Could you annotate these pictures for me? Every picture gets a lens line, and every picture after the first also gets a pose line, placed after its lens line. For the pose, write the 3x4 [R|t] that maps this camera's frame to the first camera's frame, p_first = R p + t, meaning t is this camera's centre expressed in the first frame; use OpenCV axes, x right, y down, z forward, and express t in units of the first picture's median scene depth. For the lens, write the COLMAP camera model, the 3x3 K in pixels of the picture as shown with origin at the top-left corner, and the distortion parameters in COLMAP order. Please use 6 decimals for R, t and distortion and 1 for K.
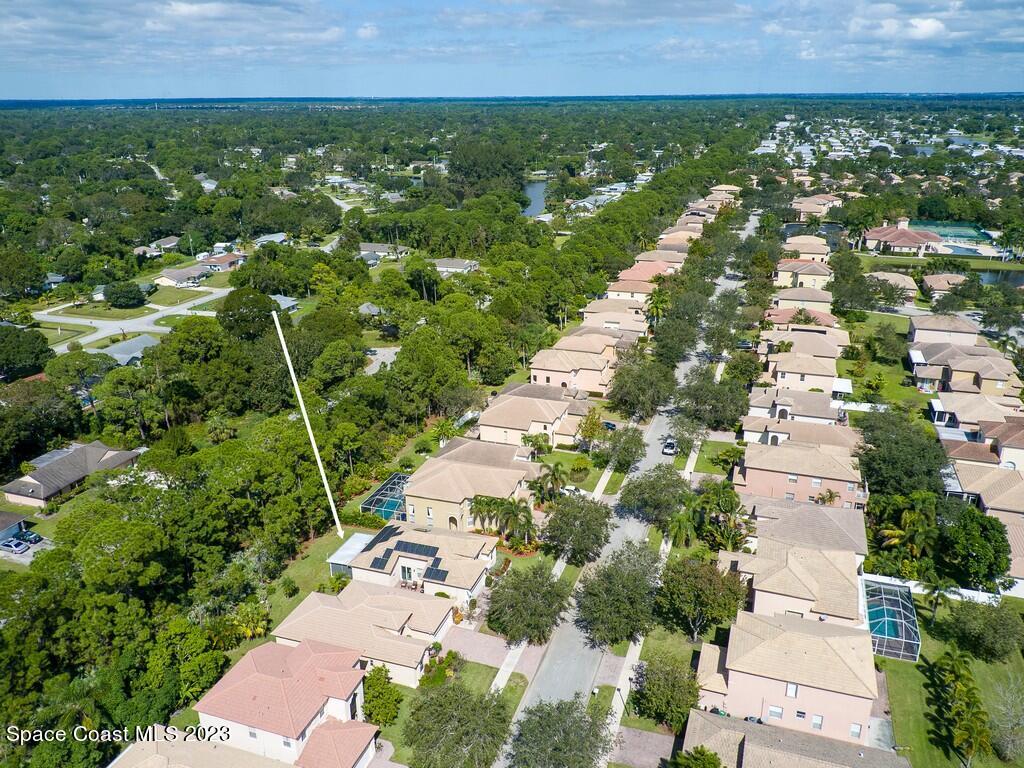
lens RADIAL K [[795.0, 0, 512.0], [0, 795.0, 384.0], [0, 0, 1]] dist [0.000418, -0.002273]
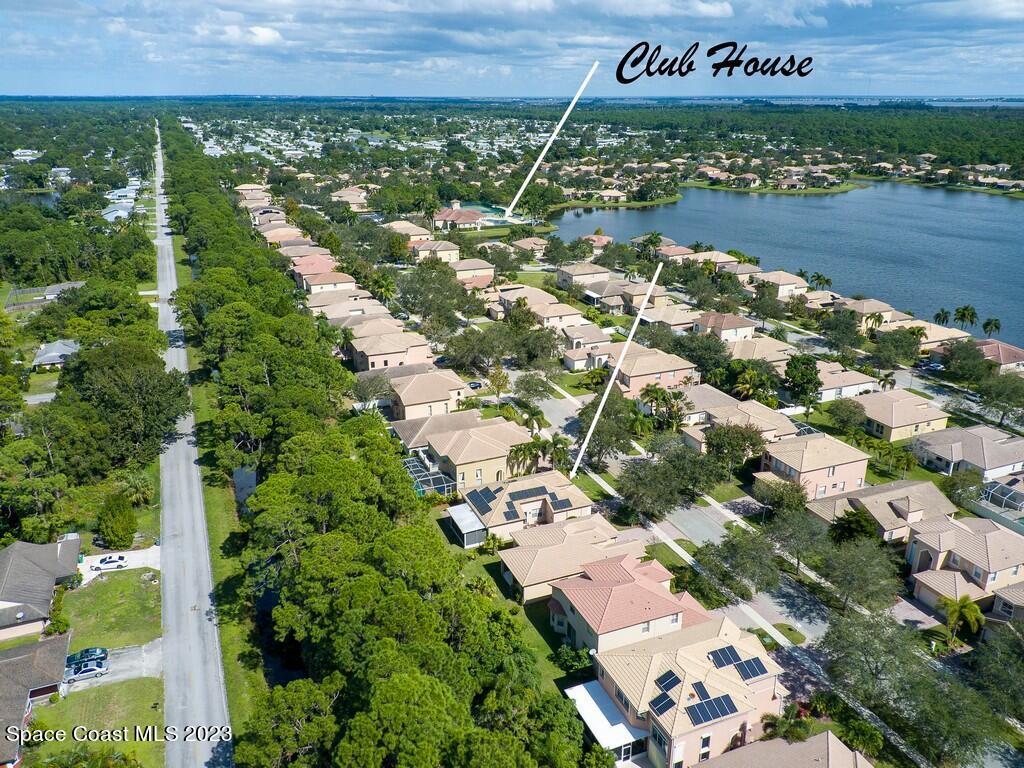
lens RADIAL K [[794.9, 0, 511.7], [0, 794.9, 349.6], [0, 0, 1]] dist [0.004157, 0.003575]
pose [[0.742291, -0.197925, 0.640180, -0.505741], [0.223847, 0.973740, 0.041501, -0.029250], [-0.631583, 0.112497, 0.767103, 0.067837]]
